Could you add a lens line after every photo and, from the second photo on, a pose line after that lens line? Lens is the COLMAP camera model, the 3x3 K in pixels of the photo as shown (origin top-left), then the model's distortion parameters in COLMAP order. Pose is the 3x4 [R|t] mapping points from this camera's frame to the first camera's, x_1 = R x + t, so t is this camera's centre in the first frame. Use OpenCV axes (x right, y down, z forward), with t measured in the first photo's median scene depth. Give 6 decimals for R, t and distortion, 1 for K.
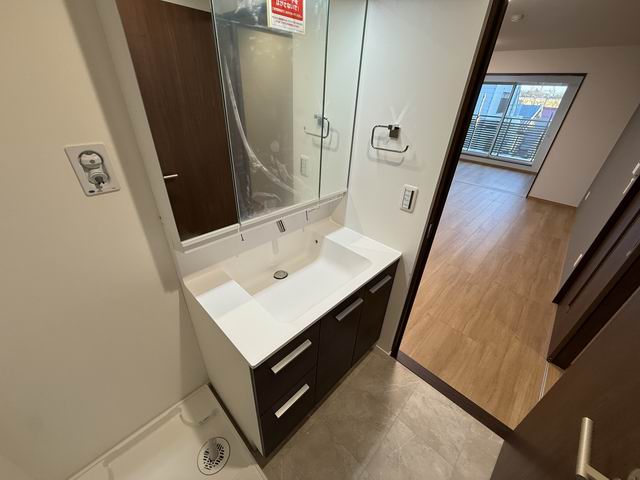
lens RADIAL K [[251.4, 0, 323.4], [0, 251.4, 240.1], [0, 0, 1]] dist [-0.000016, -0.000050]
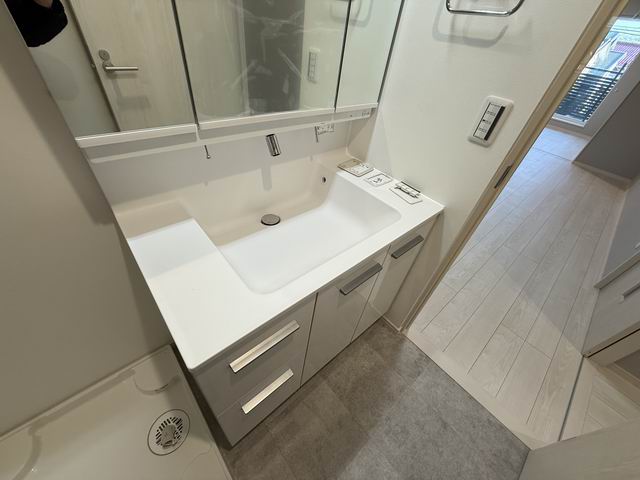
lens RADIAL K [[256.9, 0, 320.8], [0, 256.9, 241.9], [0, 0, 1]] dist [0.000598, -0.000105]
pose [[0.993828, 0.110563, -0.008986, -0.011219], [-0.106466, 0.973460, 0.202586, 0.030544], [0.031147, -0.200379, 0.979223, 0.227633]]
